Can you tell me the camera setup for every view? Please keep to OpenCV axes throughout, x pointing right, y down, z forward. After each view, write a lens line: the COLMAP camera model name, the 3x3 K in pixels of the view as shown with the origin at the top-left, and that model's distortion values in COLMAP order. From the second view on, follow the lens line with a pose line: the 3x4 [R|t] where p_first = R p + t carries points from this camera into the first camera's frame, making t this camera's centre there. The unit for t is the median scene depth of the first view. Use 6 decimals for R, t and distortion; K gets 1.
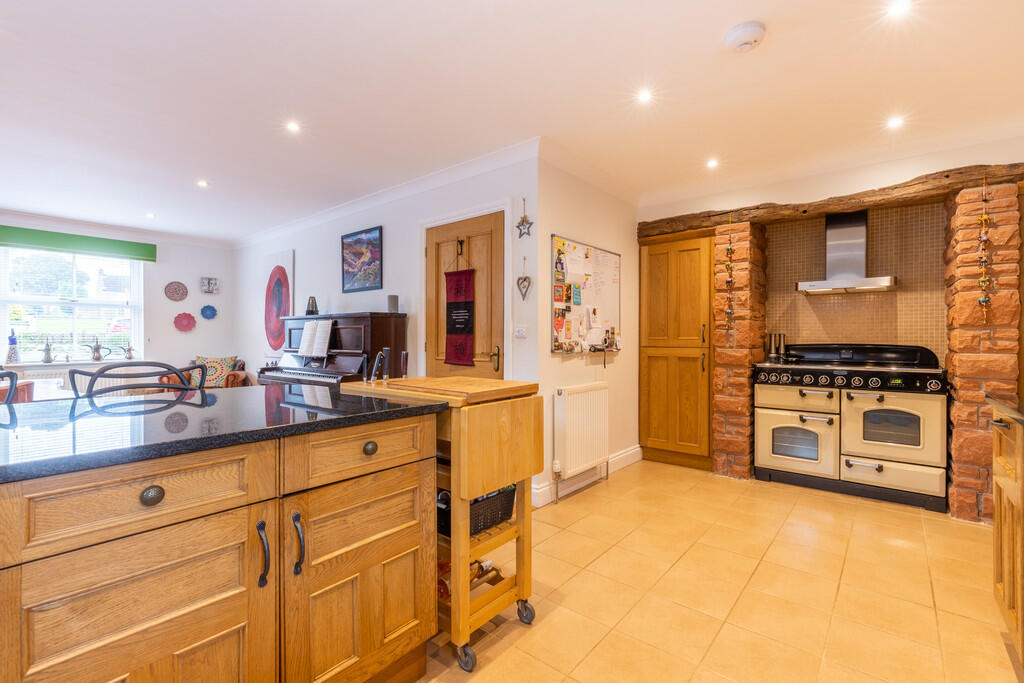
lens RADIAL K [[466.1, 0, 514.2], [0, 466.1, 340.2], [0, 0, 1]] dist [0.008250, -0.000193]
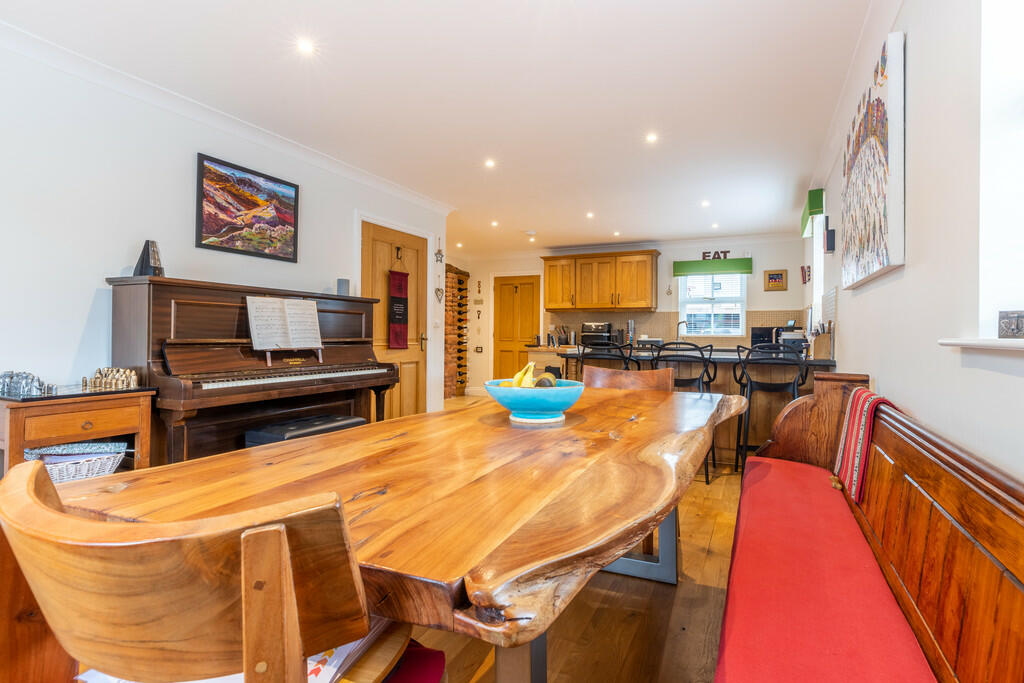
lens RADIAL K [[483.3, 0, 514.2], [0, 483.3, 338.2], [0, 0, 1]] dist [0.001332, 0.000077]
pose [[-0.210751, -0.011199, 0.977476, -1.412816], [-0.005775, 0.999931, 0.010211, 0.010669], [-0.977523, -0.003493, -0.210801, 0.963985]]
